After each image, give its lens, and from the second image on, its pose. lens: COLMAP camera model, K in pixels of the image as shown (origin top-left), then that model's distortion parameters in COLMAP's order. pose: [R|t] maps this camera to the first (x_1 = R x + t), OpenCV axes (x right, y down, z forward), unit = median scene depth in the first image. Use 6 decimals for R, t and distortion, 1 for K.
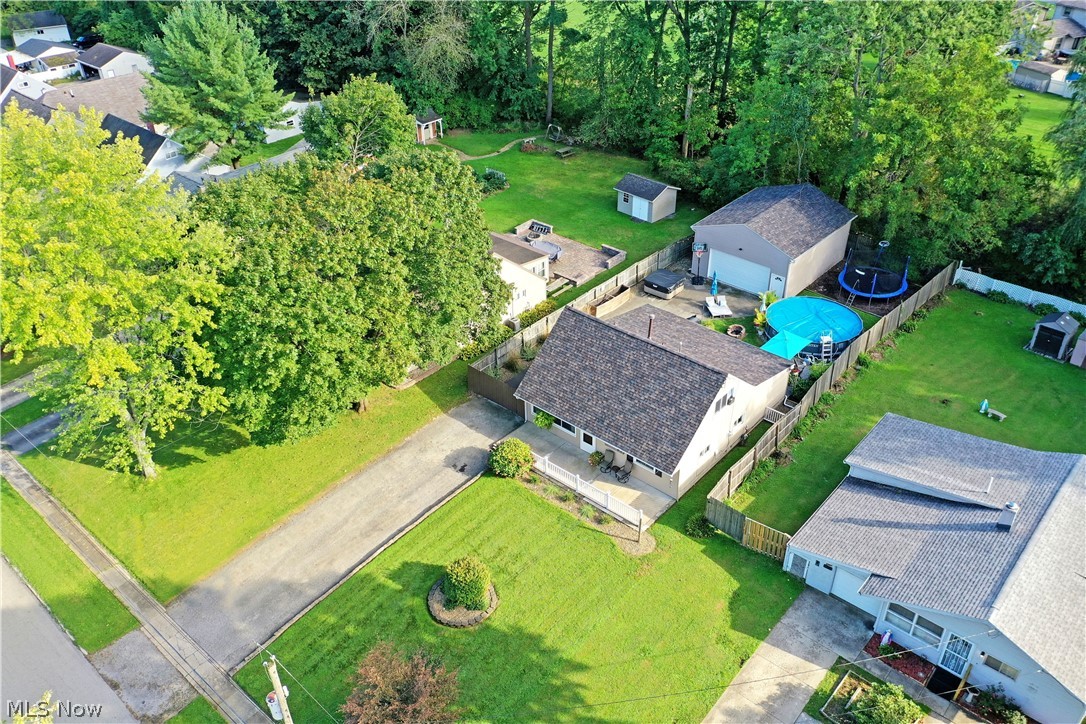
lens RADIAL K [[869.1, 0, 543.0], [0, 869.1, 362.0], [0, 0, 1]] dist [-0.014545, -0.006331]
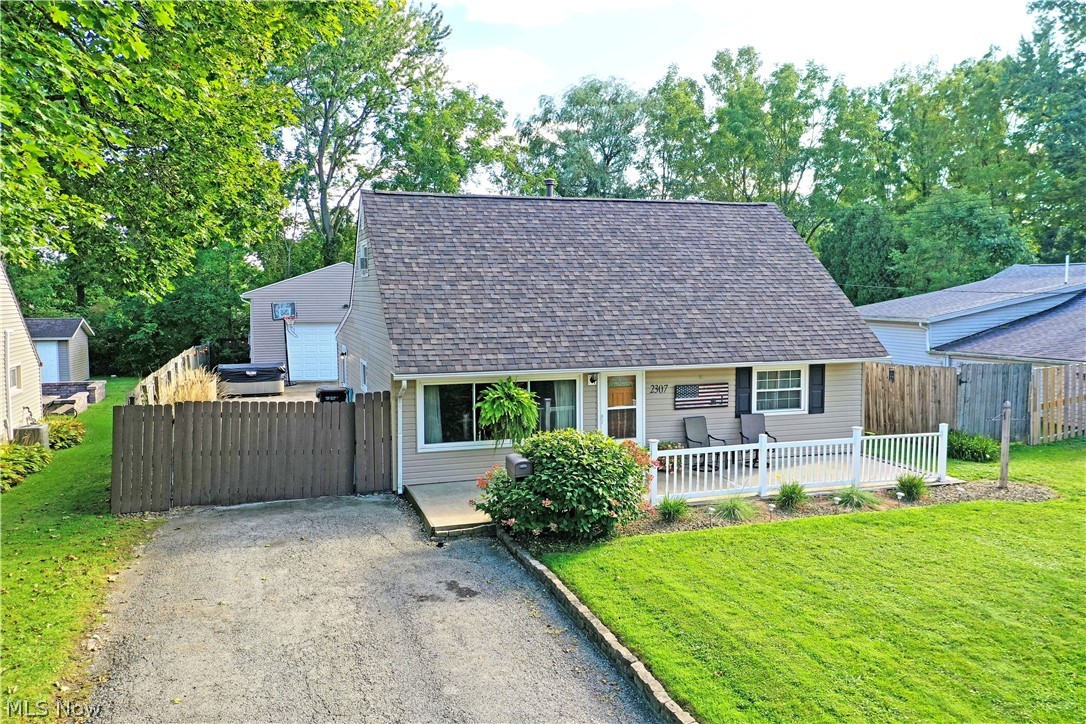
lens RADIAL K [[867.6, 0, 543.0], [0, 867.6, 362.0], [0, 0, 1]] dist [0.013431, -0.003158]
pose [[0.508568, -0.058201, 0.859053, -0.288307], [0.477253, 0.849477, -0.224986, 0.135811], [-0.716651, 0.524406, 0.459793, 0.849153]]
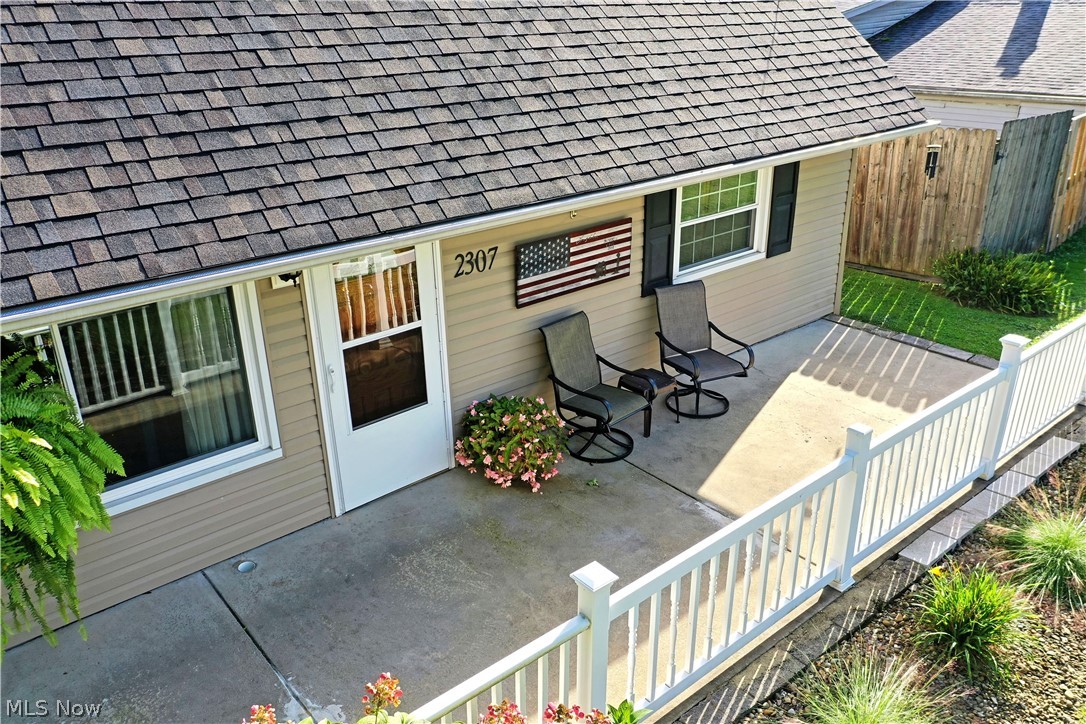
lens RADIAL K [[867.6, 0, 543.0], [0, 867.6, 362.0], [0, 0, 1]] dist [0.013431, -0.003158]
pose [[0.143759, -0.376374, 0.915246, -0.064264], [0.560565, 0.793139, 0.238111, 0.070046], [-0.815537, 0.478825, 0.325003, 0.949048]]
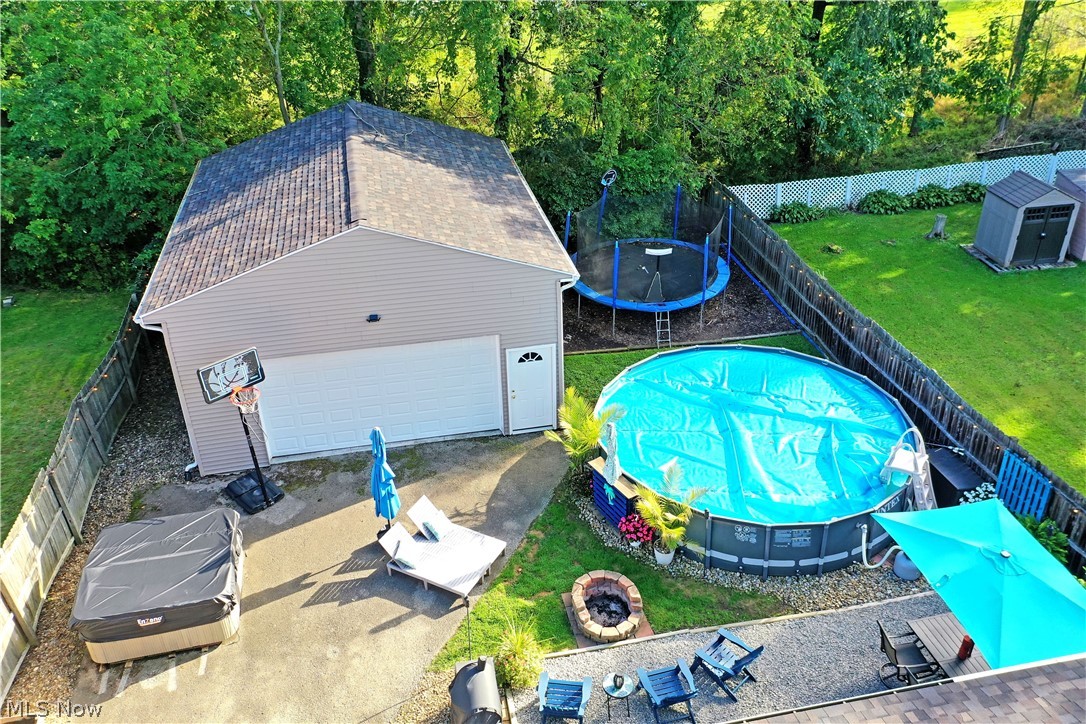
lens RADIAL K [[869.1, 0, 543.0], [0, 869.1, 362.0], [0, 0, 1]] dist [-0.014545, -0.006331]
pose [[0.596460, -0.390447, 0.701275, 0.085131], [0.450912, 0.885805, 0.109670, -0.160832], [-0.664014, 0.250799, 0.704404, 1.023665]]
